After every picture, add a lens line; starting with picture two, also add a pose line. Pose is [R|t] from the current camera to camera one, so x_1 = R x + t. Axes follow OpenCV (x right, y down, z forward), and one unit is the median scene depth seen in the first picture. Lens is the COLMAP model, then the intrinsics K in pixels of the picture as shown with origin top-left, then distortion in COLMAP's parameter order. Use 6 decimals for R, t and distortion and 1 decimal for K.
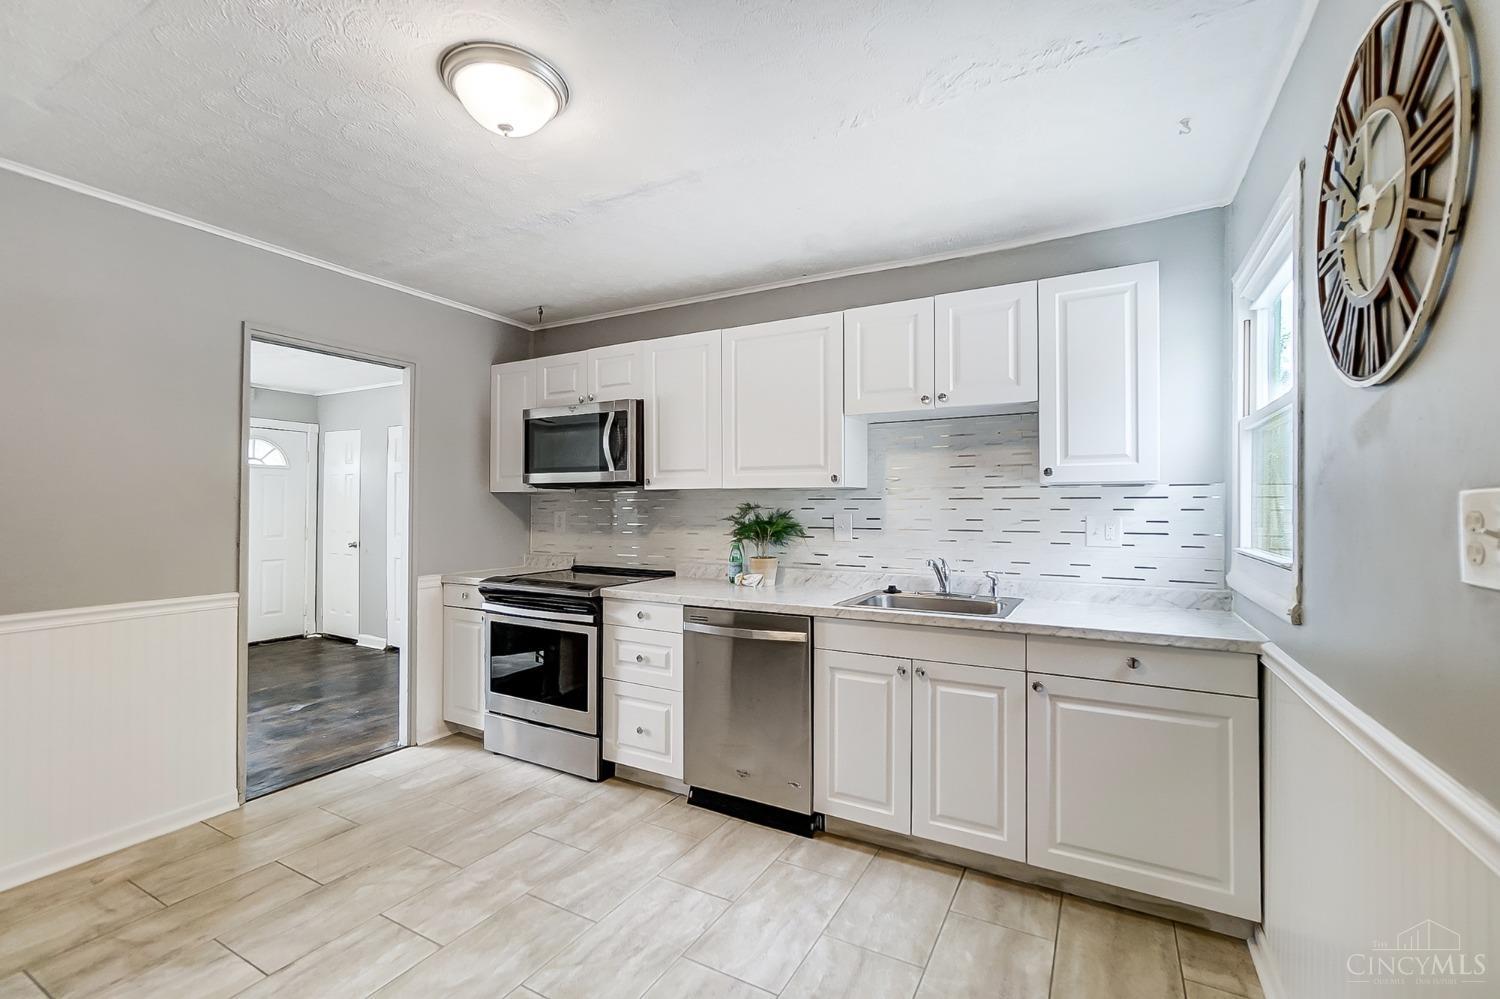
lens RADIAL K [[662.9, 0, 731.0], [0, 662.9, 495.9], [0, 0, 1]] dist [0.001662, 0.000415]
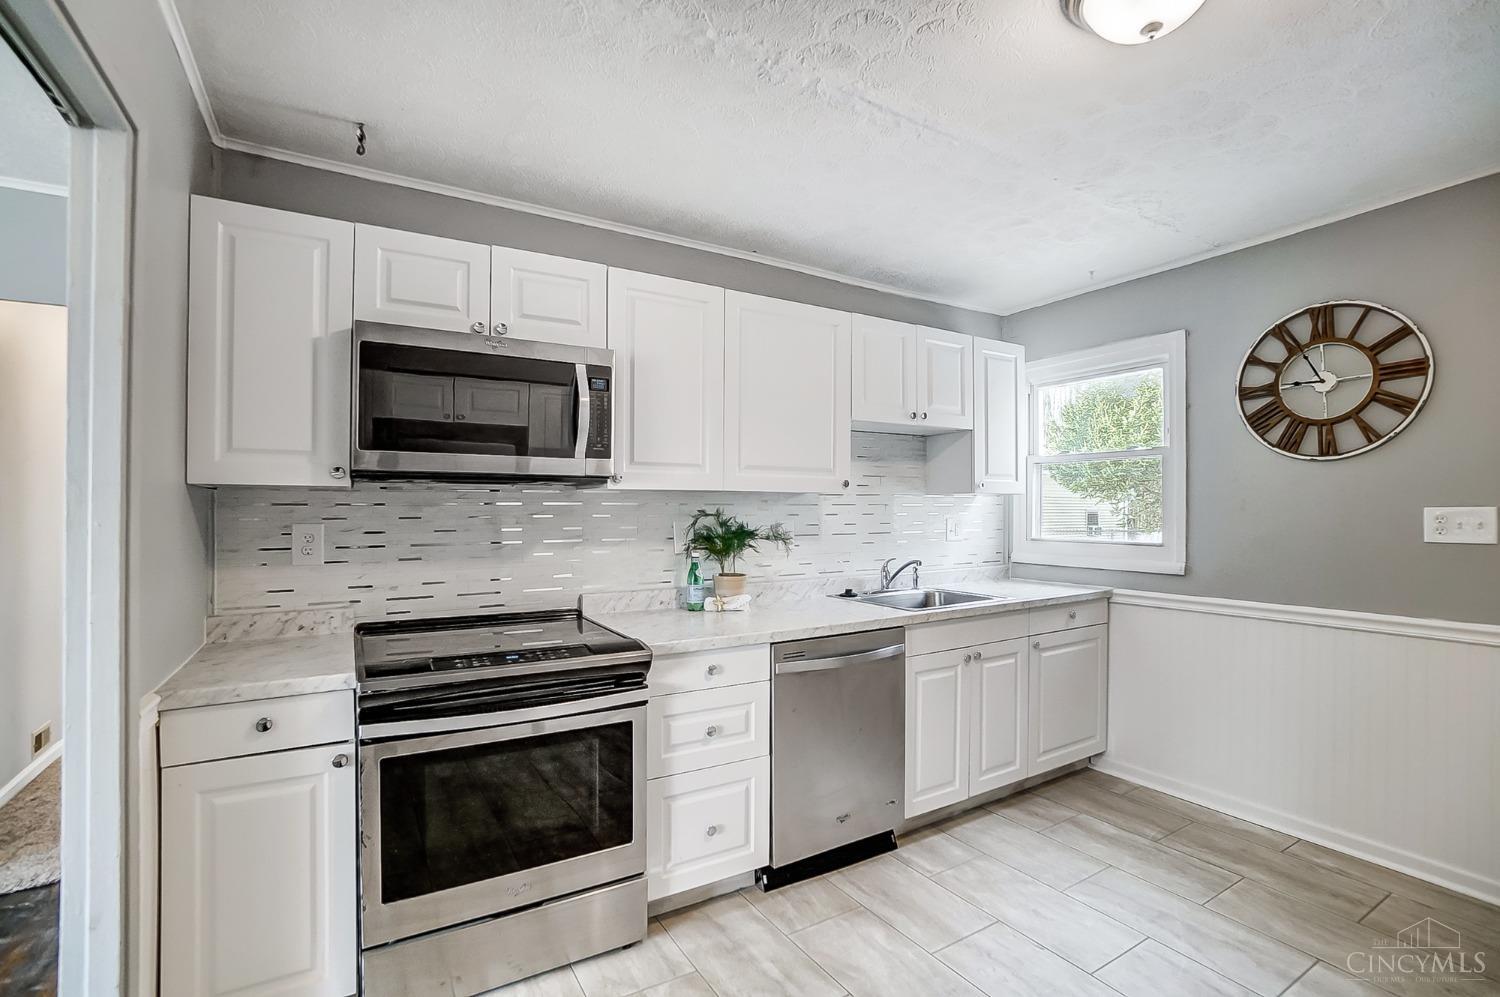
lens RADIAL K [[680.9, 0, 743.9], [0, 680.9, 502.5], [0, 0, 1]] dist [-0.035075, 0.001226]
pose [[0.482608, 0.001211, 0.875835, -0.777700], [-0.016252, 0.999839, 0.007573, -0.004354], [-0.875685, -0.017889, 0.482550, 0.645103]]
